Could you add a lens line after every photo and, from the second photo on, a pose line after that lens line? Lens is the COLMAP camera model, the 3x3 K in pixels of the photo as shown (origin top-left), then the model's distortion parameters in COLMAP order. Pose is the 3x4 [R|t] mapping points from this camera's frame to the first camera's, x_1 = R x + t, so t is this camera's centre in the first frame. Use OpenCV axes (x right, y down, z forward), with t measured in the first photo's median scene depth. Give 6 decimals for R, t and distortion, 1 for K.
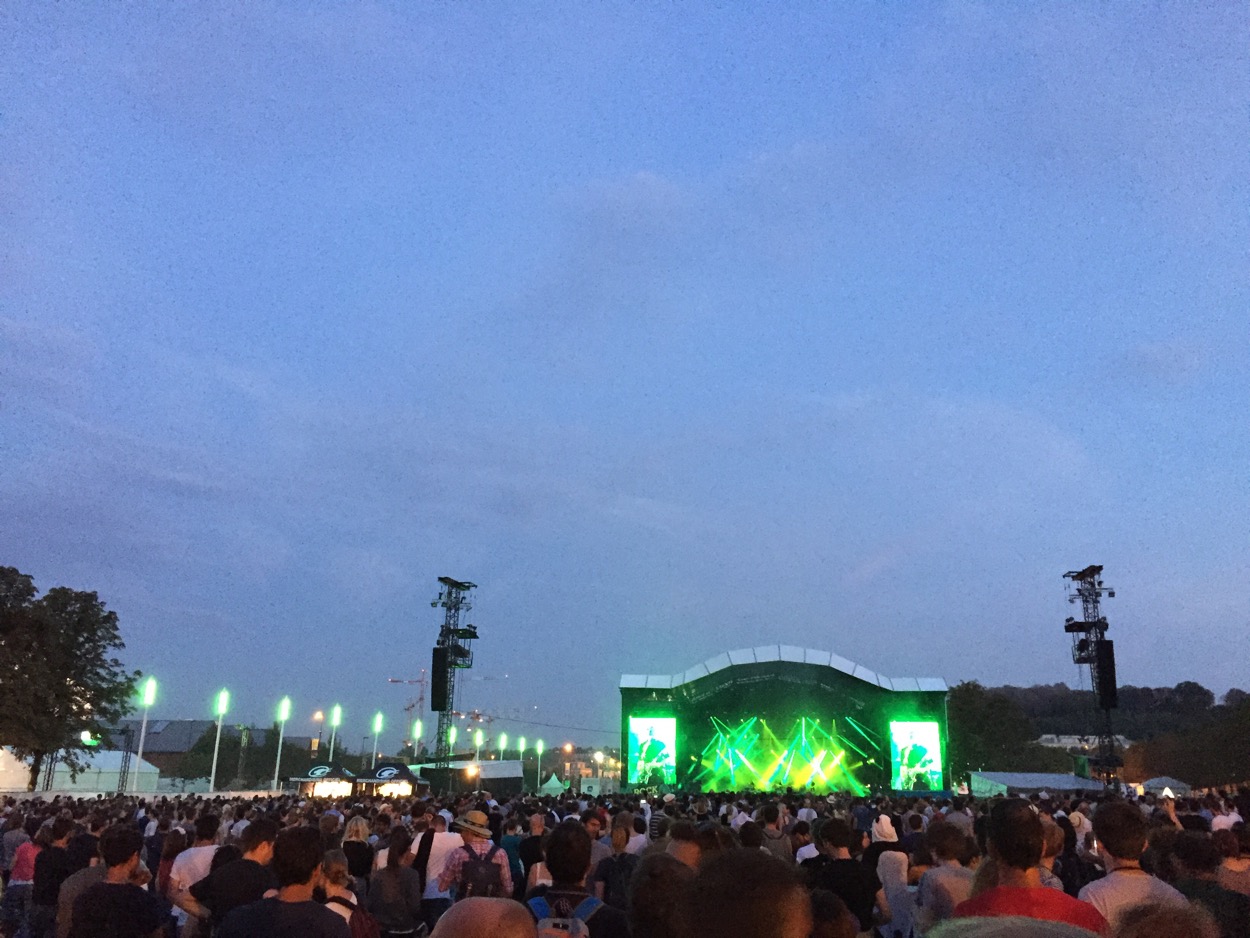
lens RADIAL K [[1053.8, 0, 626.9], [0, 1053.8, 466.7], [0, 0, 1]] dist [0.030363, -0.015855]
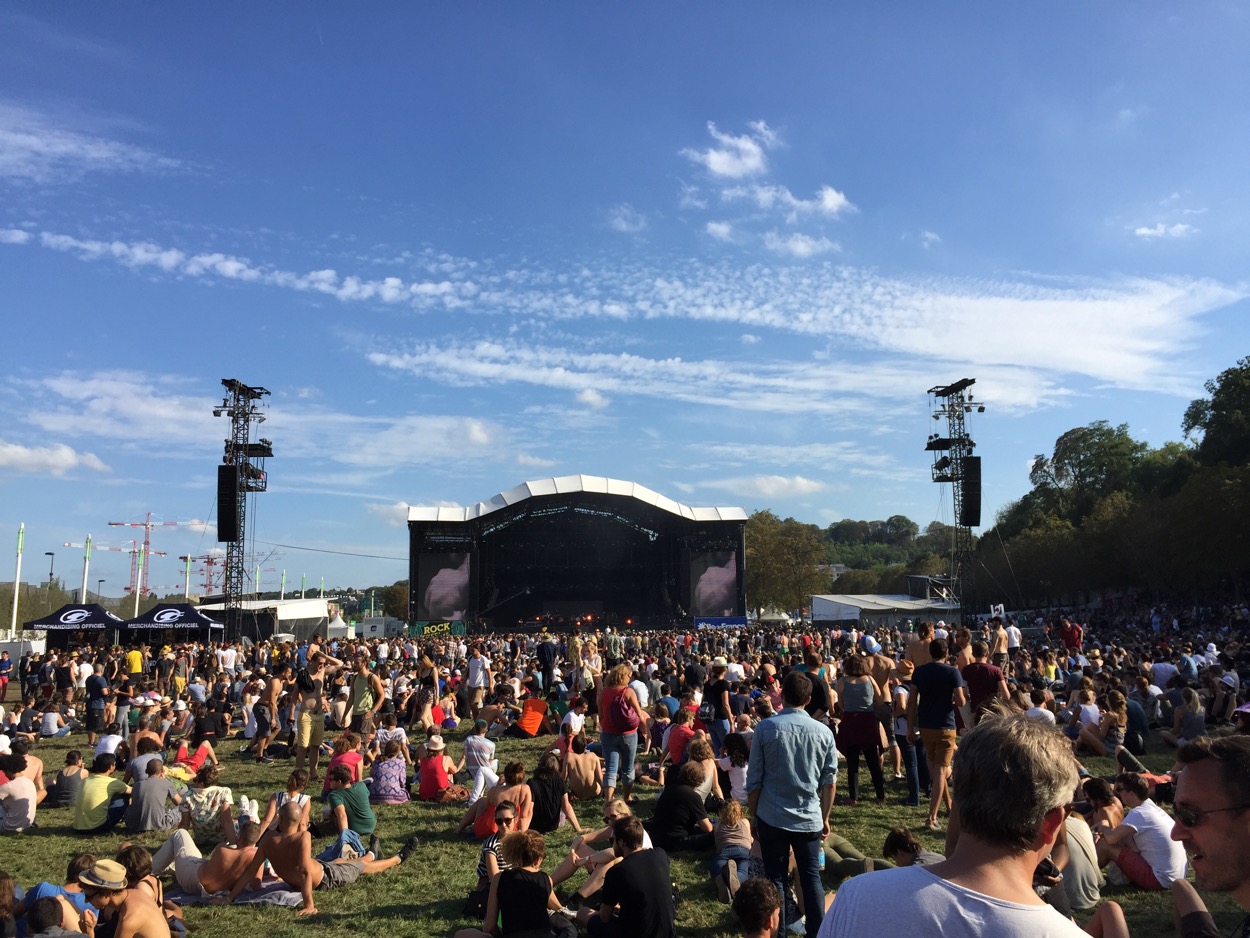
lens RADIAL K [[1053.8, 0, 624.0], [0, 1053.8, 473.5], [0, 0, 1]] dist [0.030363, -0.015855]
pose [[0.974712, 0.000072, 0.223466, -0.060542], [-0.034818, 0.987836, 0.151551, 0.042770], [-0.220737, -0.155499, 0.962858, 0.145306]]
